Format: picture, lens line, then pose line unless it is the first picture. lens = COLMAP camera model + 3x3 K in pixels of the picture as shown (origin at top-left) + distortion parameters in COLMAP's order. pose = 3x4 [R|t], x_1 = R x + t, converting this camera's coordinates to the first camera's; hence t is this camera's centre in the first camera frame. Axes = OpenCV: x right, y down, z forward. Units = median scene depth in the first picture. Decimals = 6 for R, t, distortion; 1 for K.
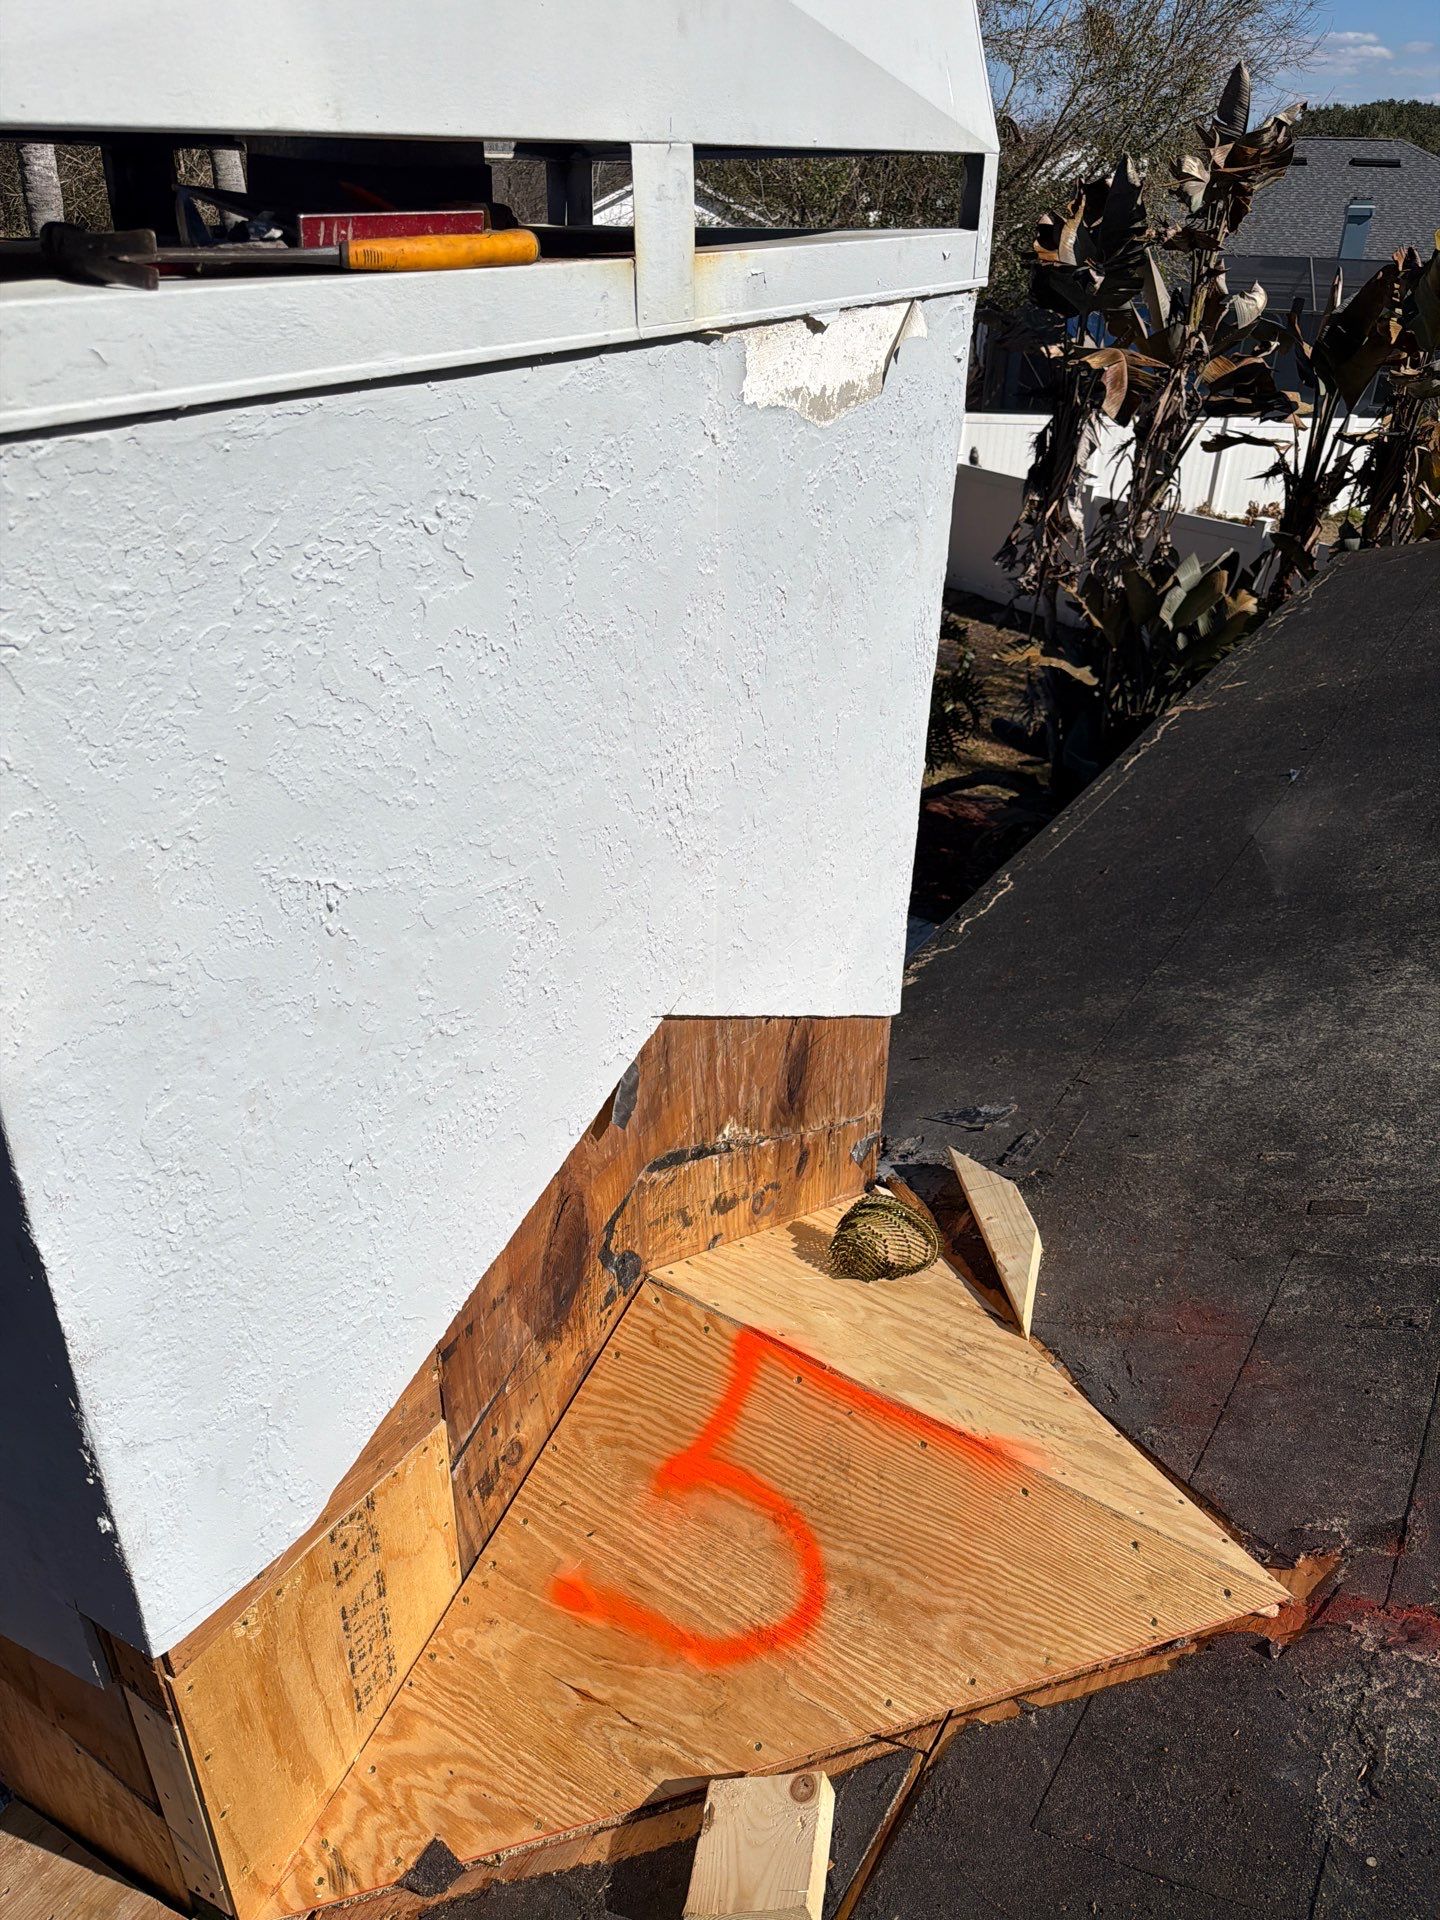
lens RADIAL K [[1339.5, 0, 729.7], [0, 1339.5, 945.4], [0, 0, 1]] dist [-0.022413, -0.011832]
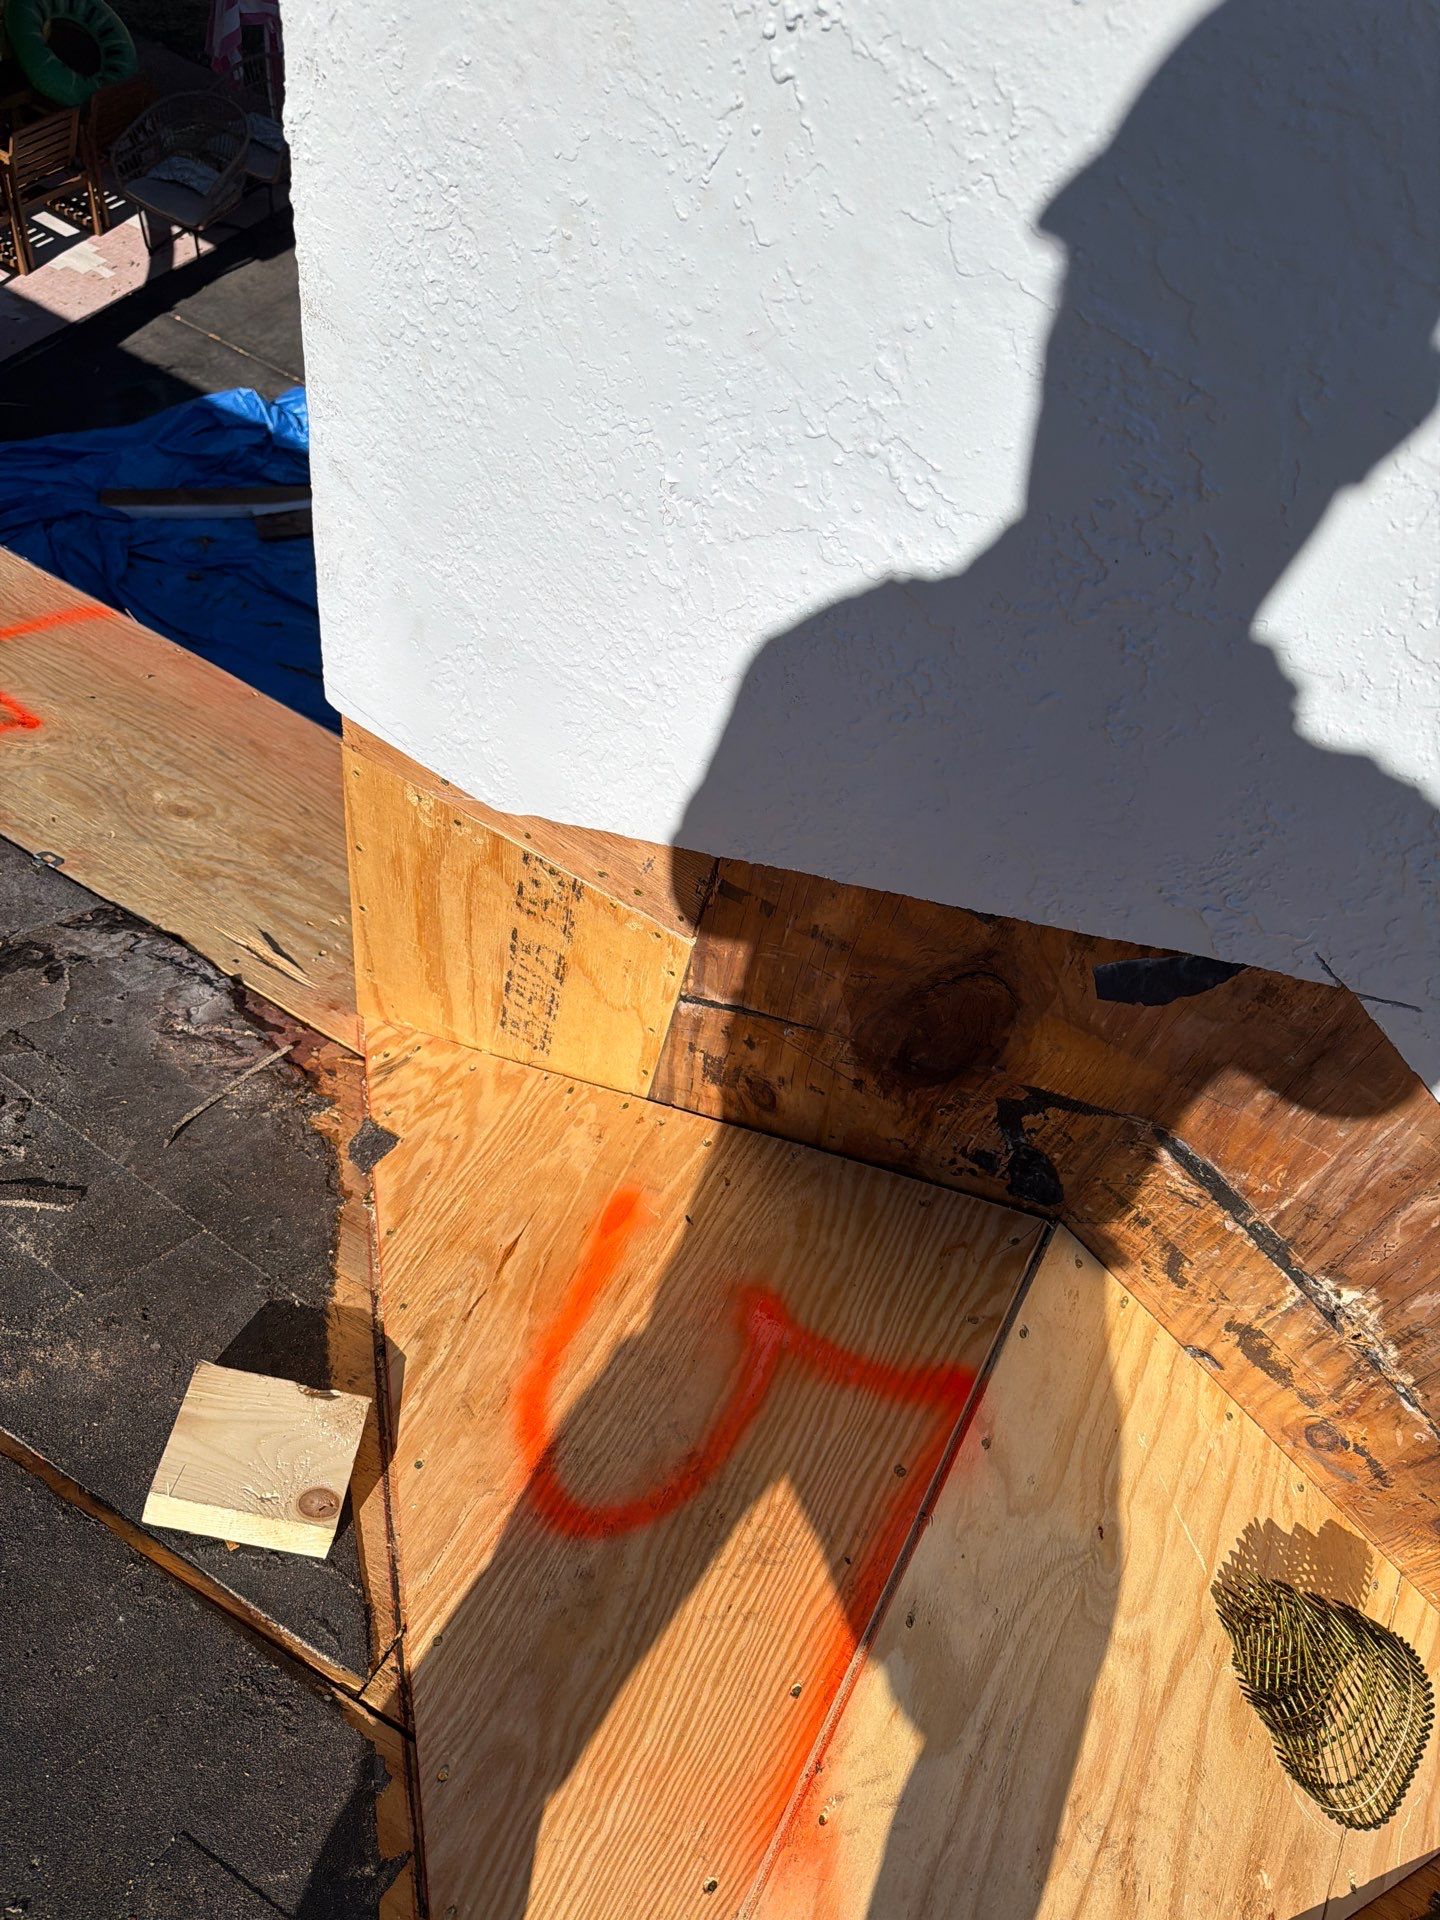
lens RADIAL K [[1339.5, 0, 736.9], [0, 1339.5, 953.1], [0, 0, 1]] dist [-0.022413, -0.011832]
pose [[0.064824, 0.816545, -0.573630, 0.234729], [-0.647690, 0.471732, 0.598303, -0.116714], [0.759141, 0.332750, 0.559448, 0.609812]]
